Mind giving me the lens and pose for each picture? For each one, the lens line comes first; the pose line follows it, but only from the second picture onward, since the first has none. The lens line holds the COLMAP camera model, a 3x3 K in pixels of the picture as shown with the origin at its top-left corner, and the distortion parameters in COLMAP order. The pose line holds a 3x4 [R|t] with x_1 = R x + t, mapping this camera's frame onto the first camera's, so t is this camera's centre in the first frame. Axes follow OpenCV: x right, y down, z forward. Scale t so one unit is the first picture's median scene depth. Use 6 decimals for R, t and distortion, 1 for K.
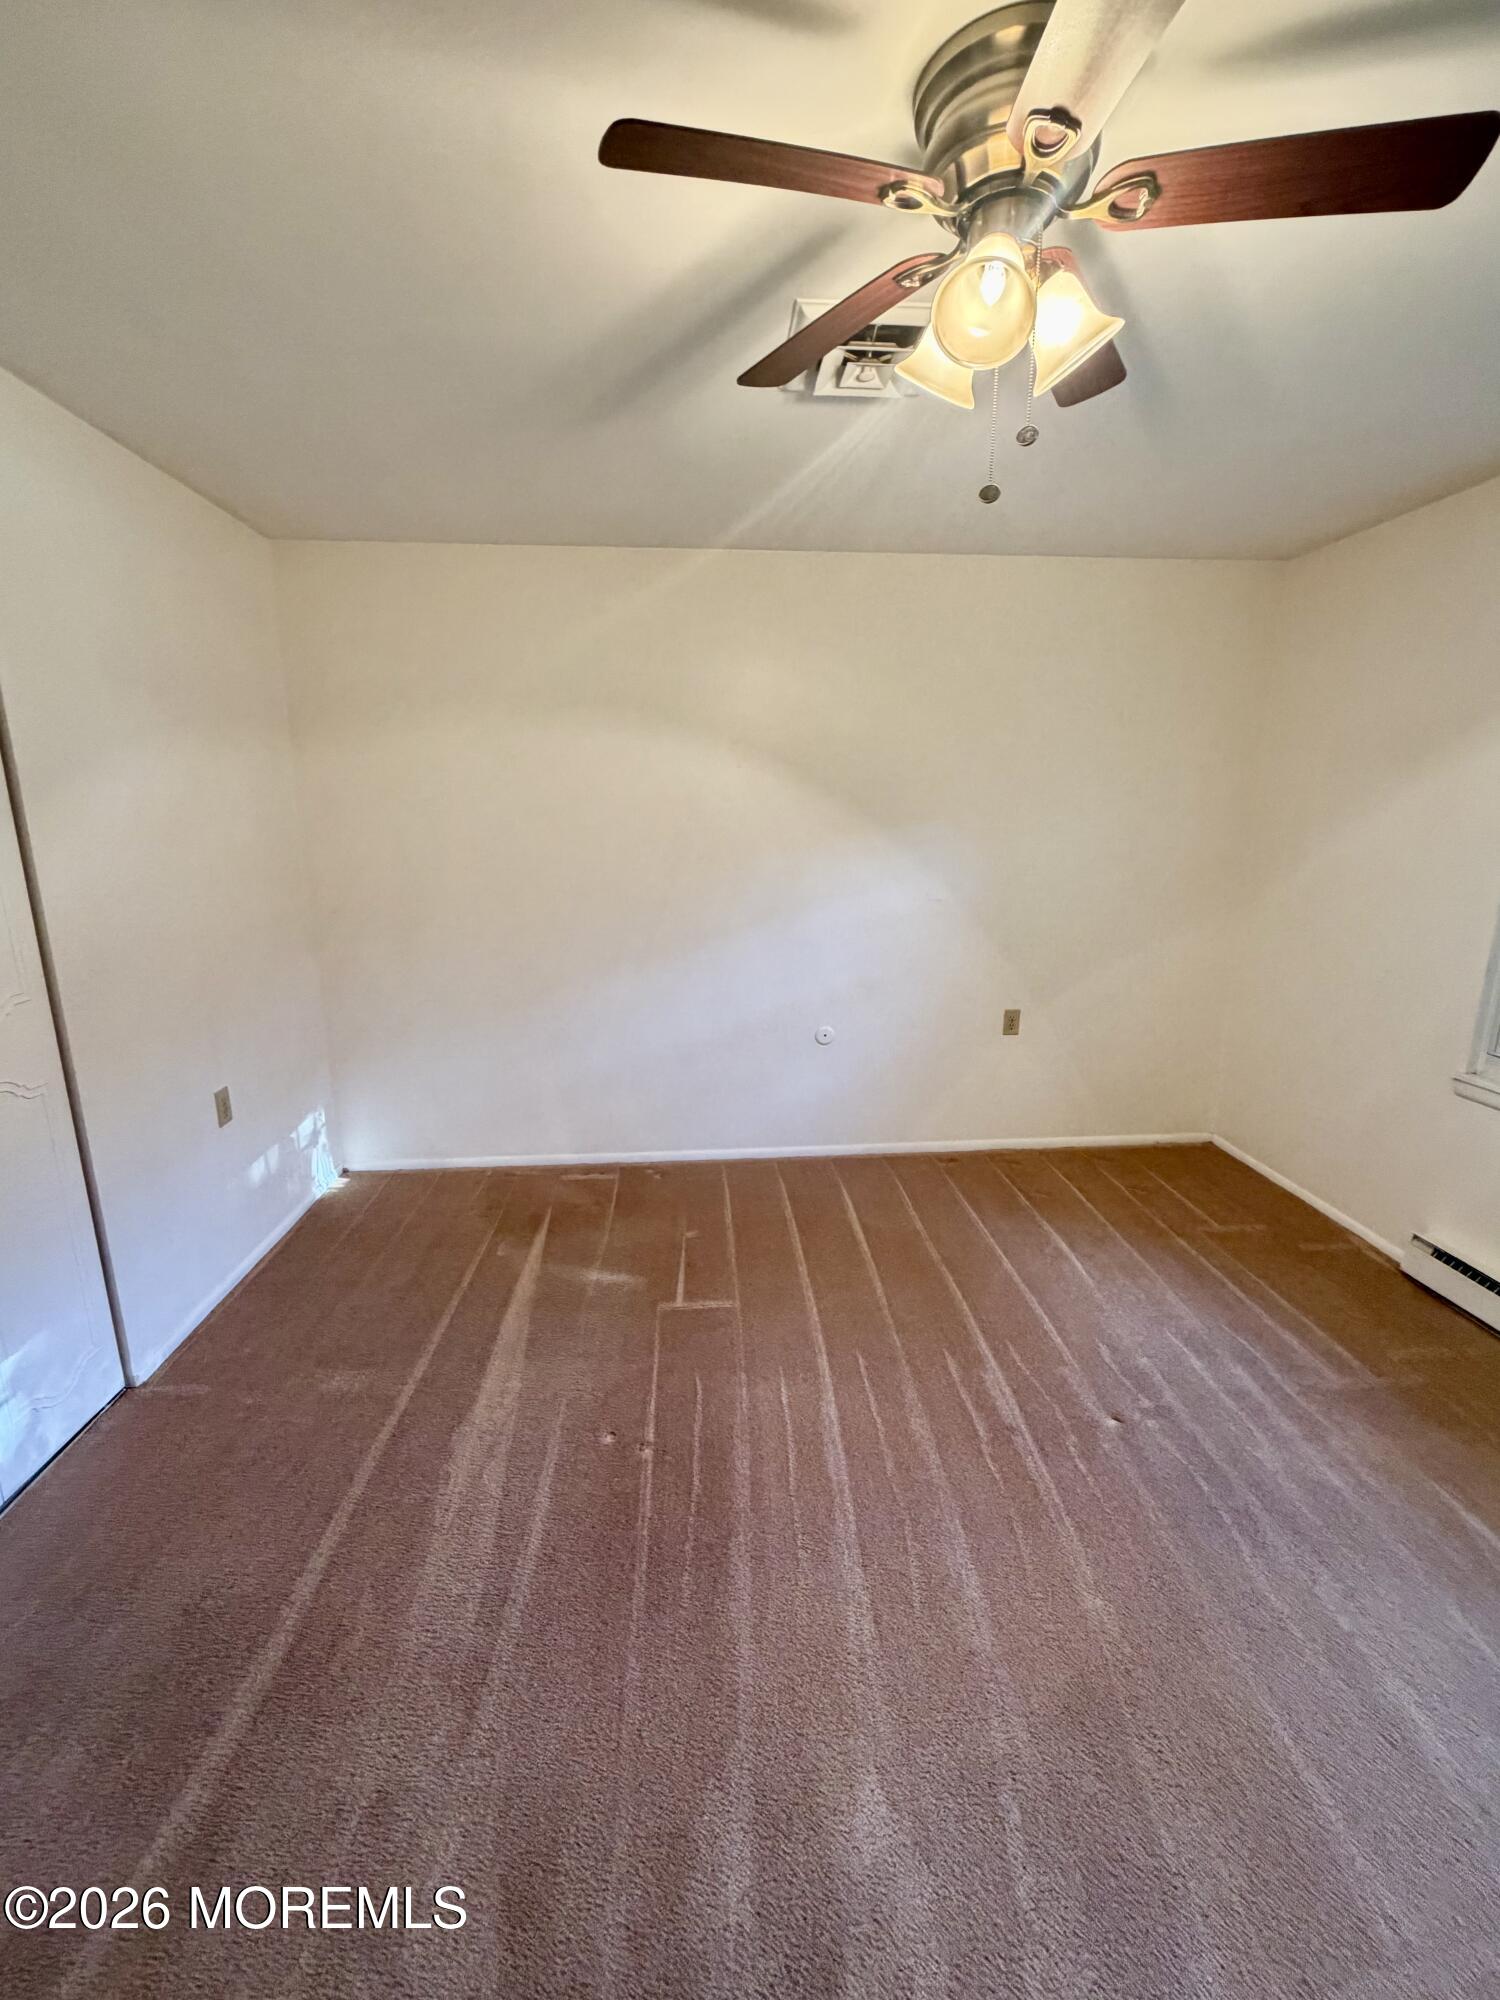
lens RADIAL K [[827.2, 0, 763.7], [0, 827.2, 1002.7], [0, 0, 1]] dist [0.001186, -0.000801]
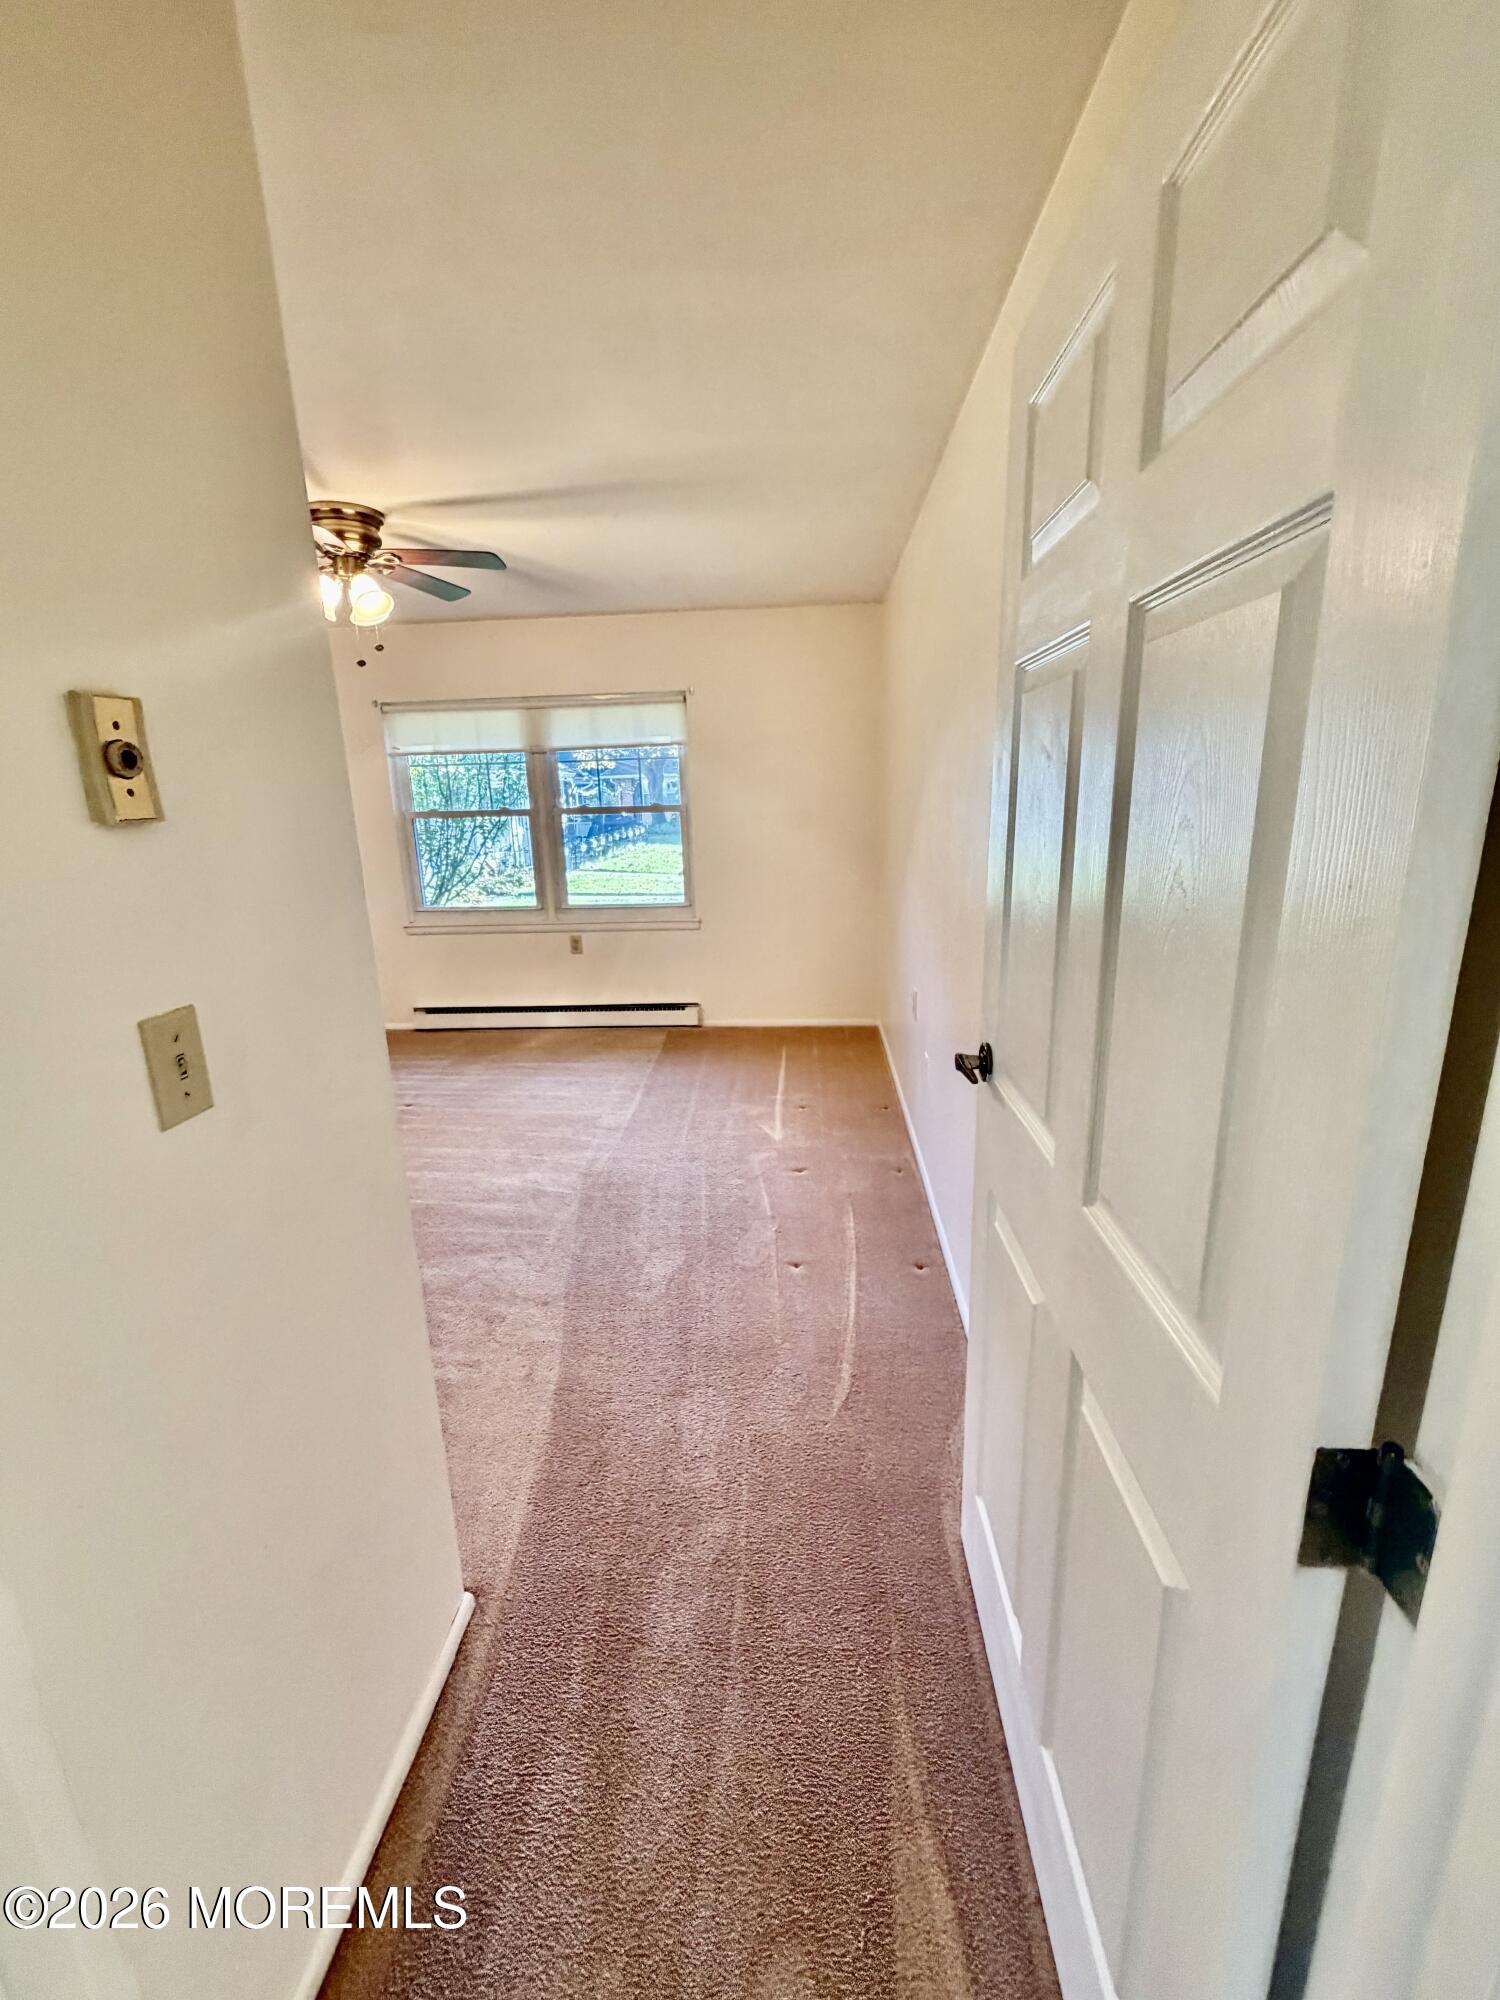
lens RADIAL K [[827.2, 0, 757.8], [0, 827.2, 1009.1], [0, 0, 1]] dist [0.001186, -0.000801]
pose [[0.140311, -0.267957, 0.953159, -1.260721], [0.251245, 0.940808, 0.227500, 0.046940], [-0.957700, 0.207556, 0.199328, -0.235342]]
